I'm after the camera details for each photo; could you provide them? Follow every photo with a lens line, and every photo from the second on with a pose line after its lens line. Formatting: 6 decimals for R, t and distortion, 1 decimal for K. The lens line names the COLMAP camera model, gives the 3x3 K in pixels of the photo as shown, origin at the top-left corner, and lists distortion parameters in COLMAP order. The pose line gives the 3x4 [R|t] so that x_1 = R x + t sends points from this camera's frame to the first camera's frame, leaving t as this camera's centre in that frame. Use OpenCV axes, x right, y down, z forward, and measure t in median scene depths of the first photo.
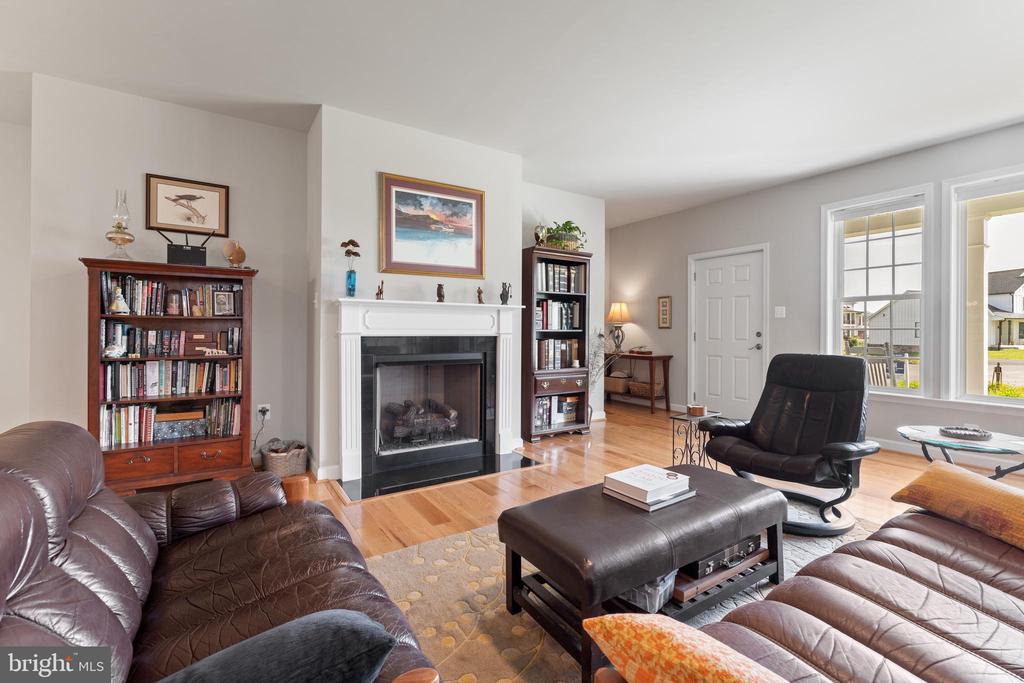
lens RADIAL K [[447.4, 0, 517.9], [0, 447.4, 330.8], [0, 0, 1]] dist [-0.001789, -0.000471]
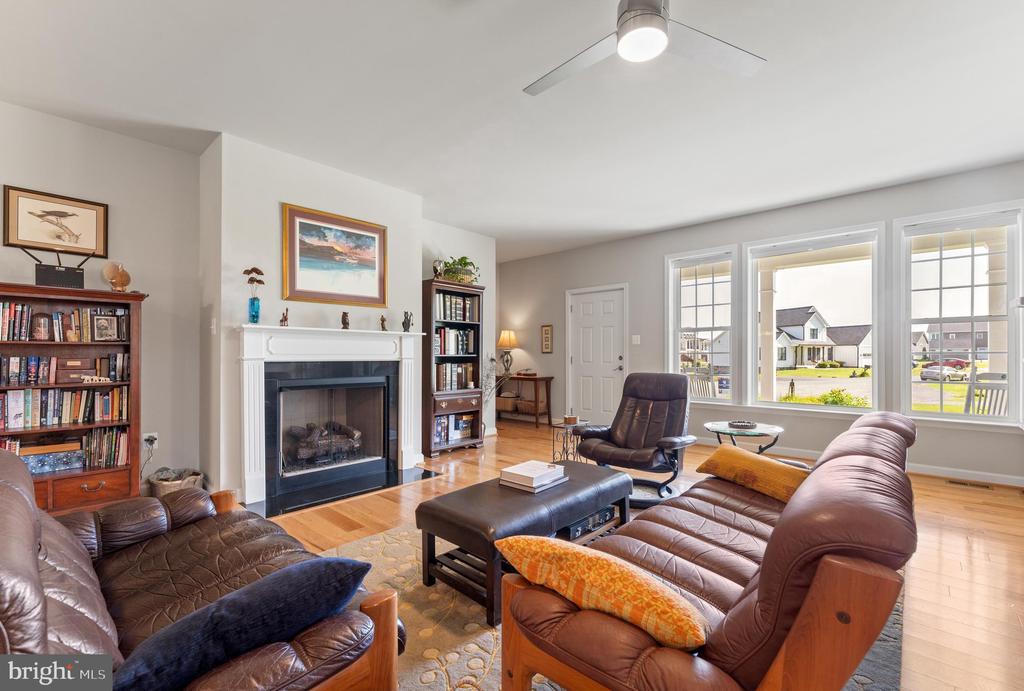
lens RADIAL K [[430.1, 0, 514.6], [0, 430.1, 355.0], [0, 0, 1]] dist [-0.000587, 0.000038]
pose [[0.971047, -0.003546, 0.238860, -0.028166], [0.003874, 0.999992, -0.000904, 0.000128], [-0.238855, 0.001803, 0.971054, -0.093400]]
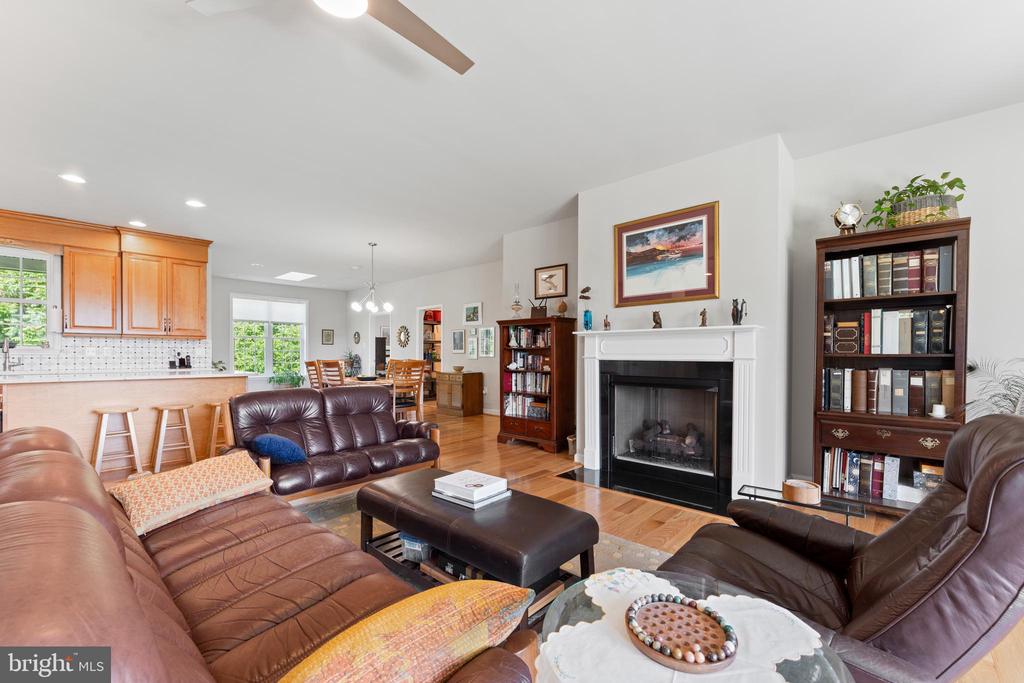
lens RADIAL K [[422.9, 0, 511.2], [0, 422.9, 357.4], [0, 0, 1]] dist [-0.006601, 0.000585]
pose [[0.250951, 0.004279, -0.967990, 0.746901], [0.000989, 0.999989, 0.004677, -0.000796], [0.967999, -0.002131, 0.250943, 0.444425]]
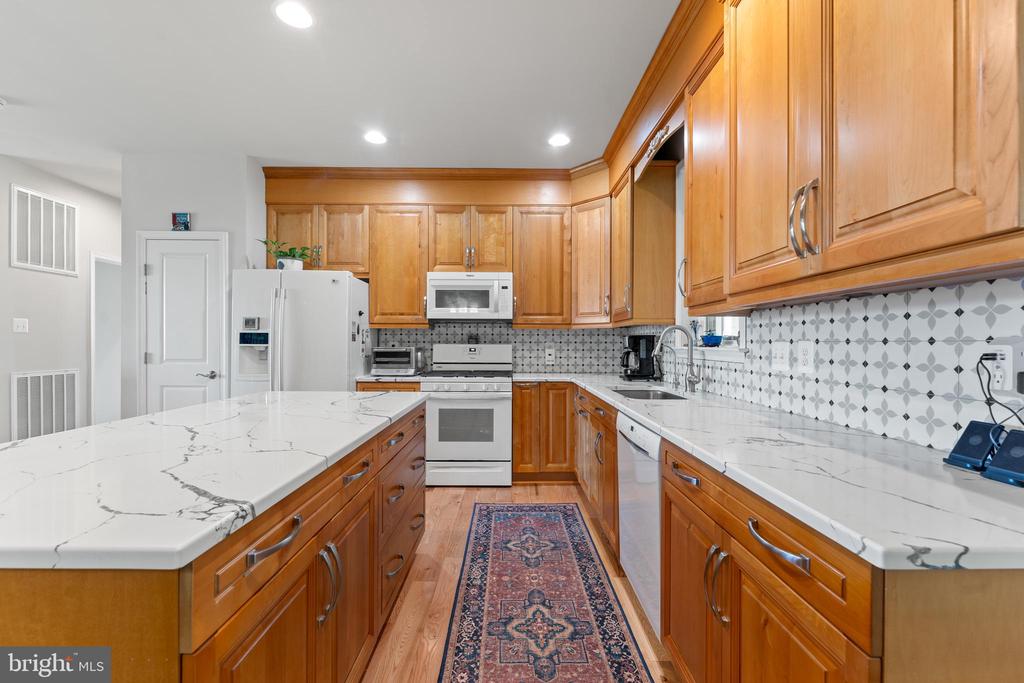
lens RADIAL K [[430.9, 0, 517.7], [0, 430.9, 345.0], [0, 0, 1]] dist [-0.003312, -0.000331]
pose [[-0.846110, -0.010494, 0.532905, -1.208679], [-0.009938, 0.999943, 0.003913, -0.030050], [-0.532916, -0.001985, -0.846166, -0.076468]]
